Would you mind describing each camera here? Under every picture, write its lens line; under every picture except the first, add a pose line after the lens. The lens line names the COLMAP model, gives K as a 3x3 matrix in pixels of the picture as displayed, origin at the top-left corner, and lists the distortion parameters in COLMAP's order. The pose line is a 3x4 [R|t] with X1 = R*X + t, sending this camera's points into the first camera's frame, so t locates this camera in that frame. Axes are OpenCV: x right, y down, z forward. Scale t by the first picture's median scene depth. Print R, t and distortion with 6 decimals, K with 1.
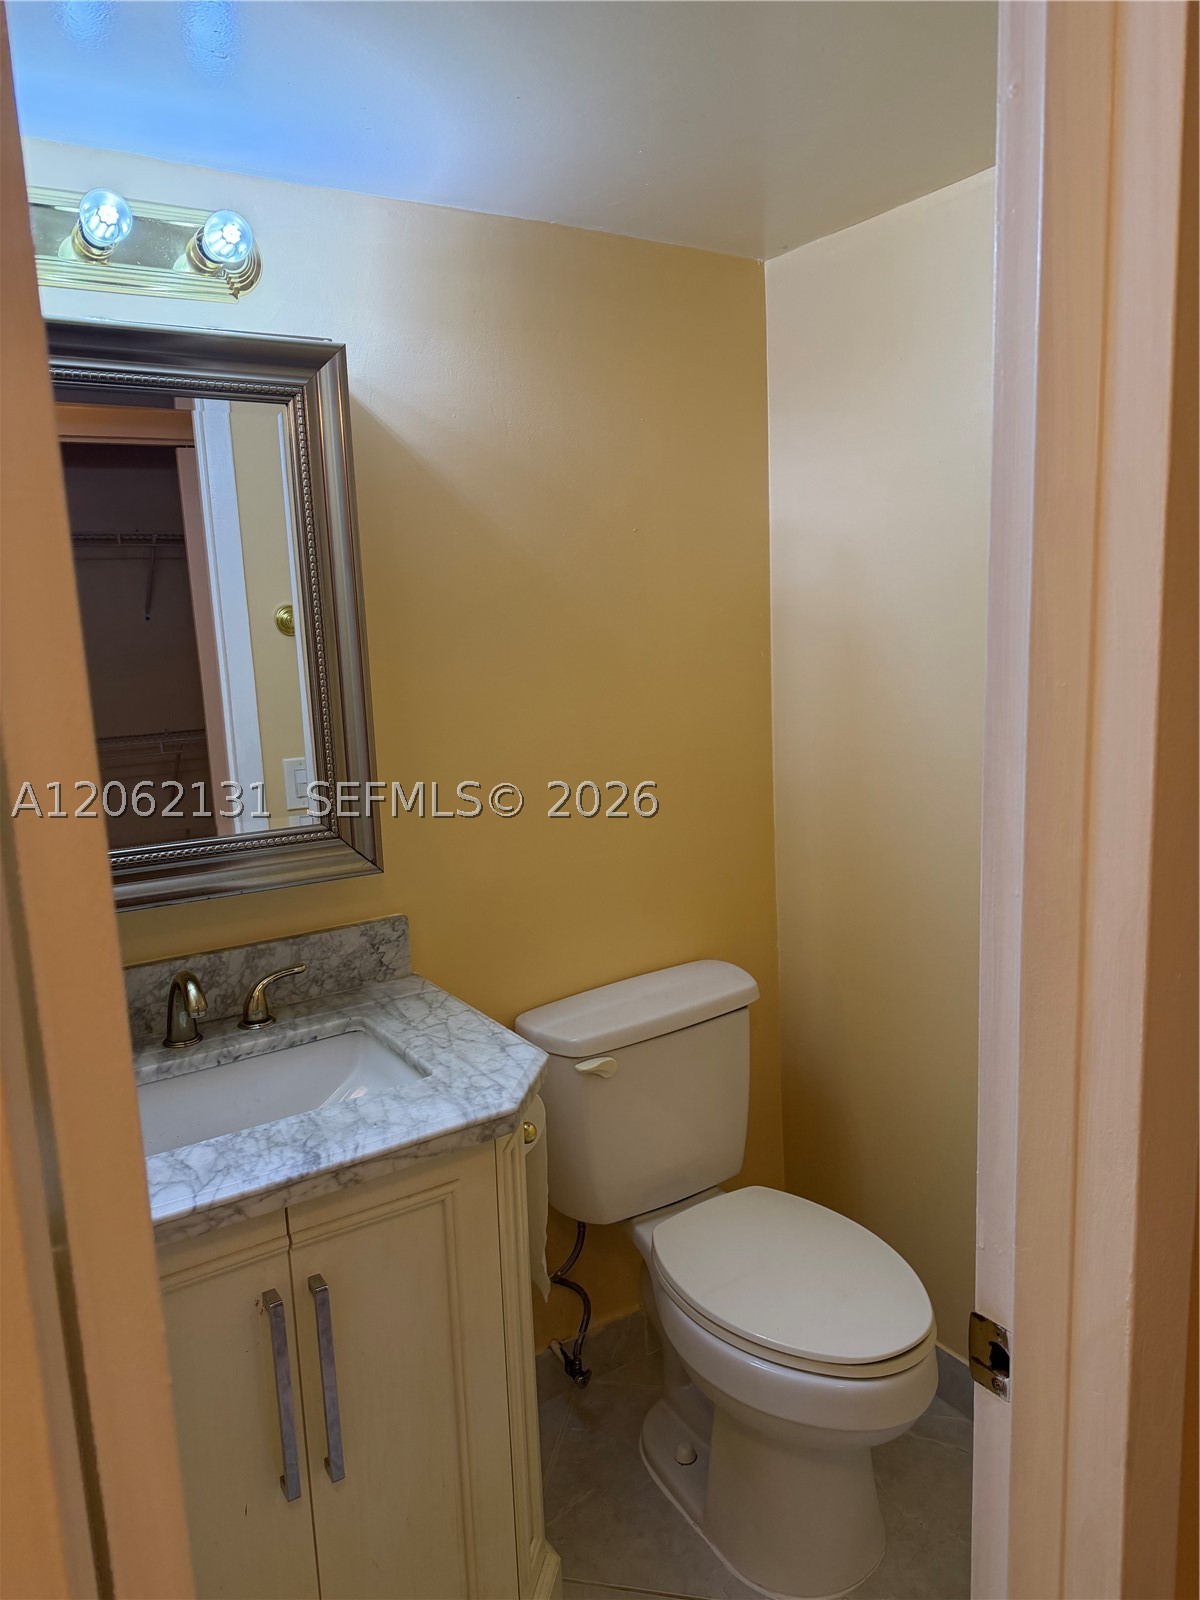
lens RADIAL K [[1103.8, 0, 600.0], [0, 1103.8, 800.0], [0, 0, 1]] dist [0.001306, -0.015569]
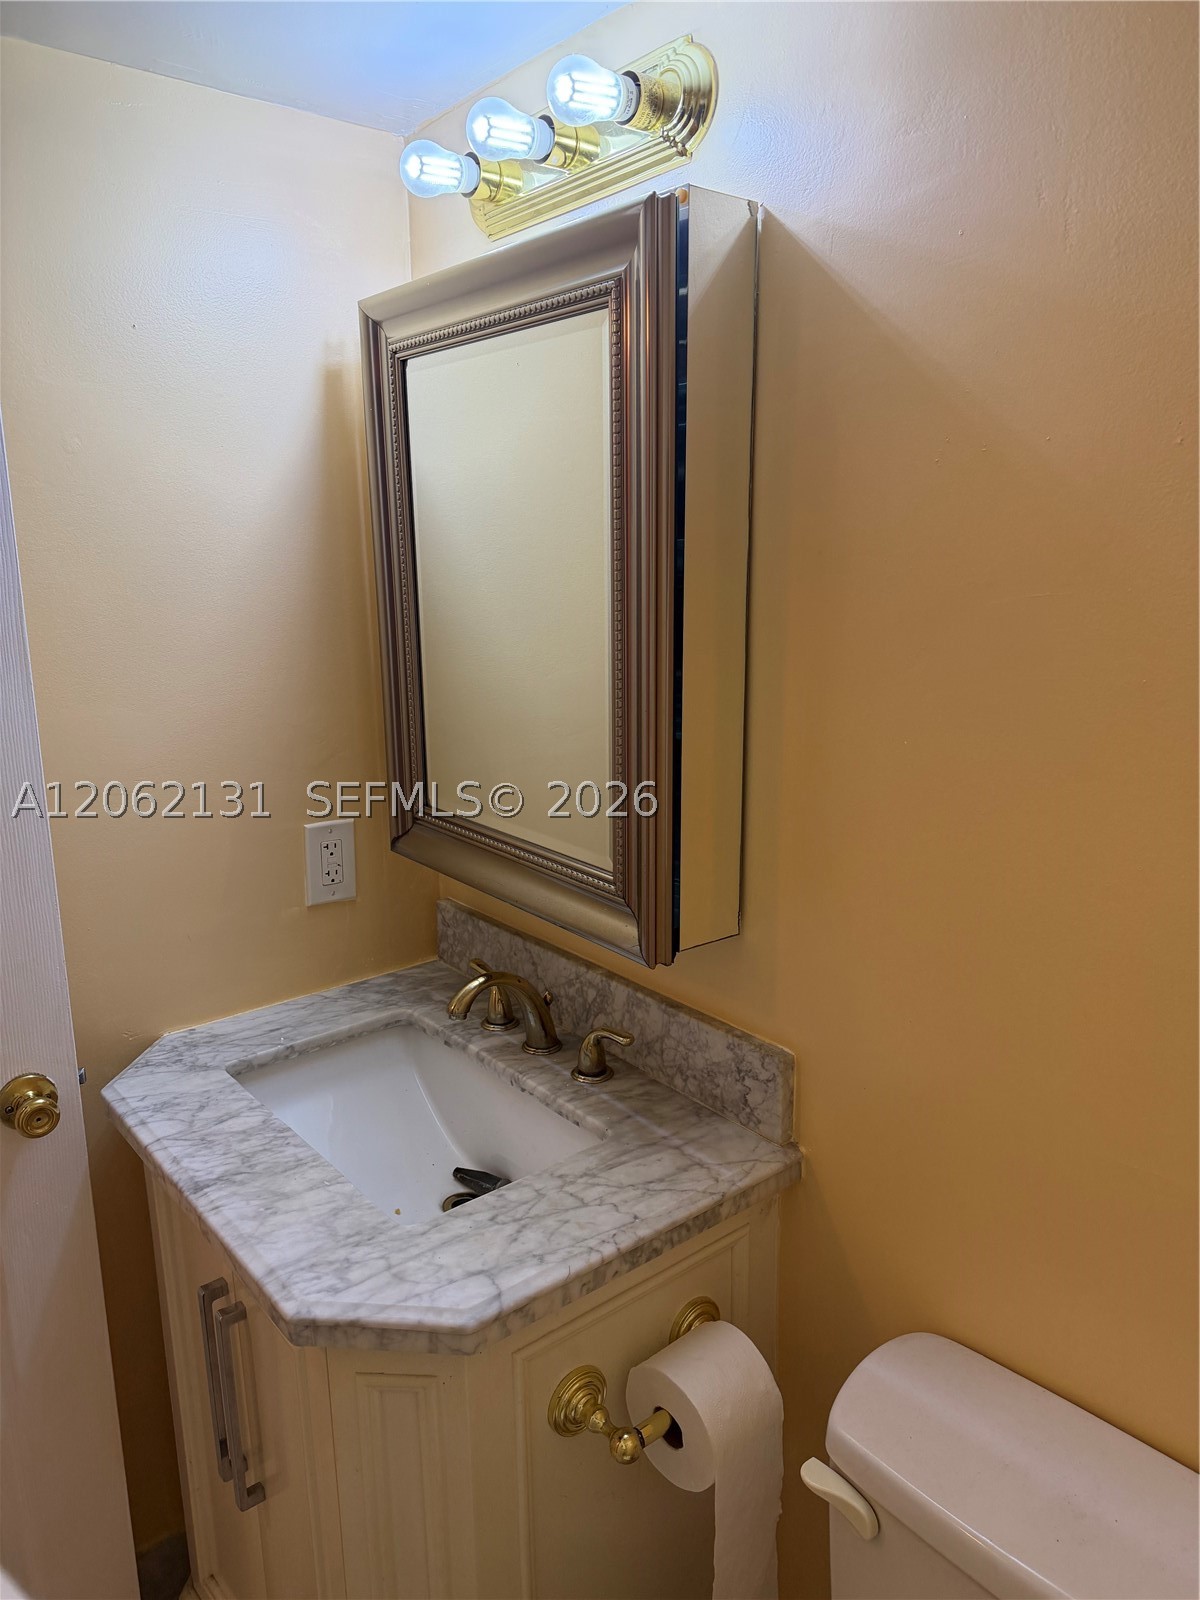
lens RADIAL K [[1112.0, 0, 600.1], [0, 1112.0, 778.7], [0, 0, 1]] dist [0.113755, -0.244112]
pose [[0.091823, 0.237871, -0.966947, 0.460179], [-0.144912, 0.963904, 0.223362, -0.206298], [0.985175, 0.119613, 0.122979, 0.855900]]
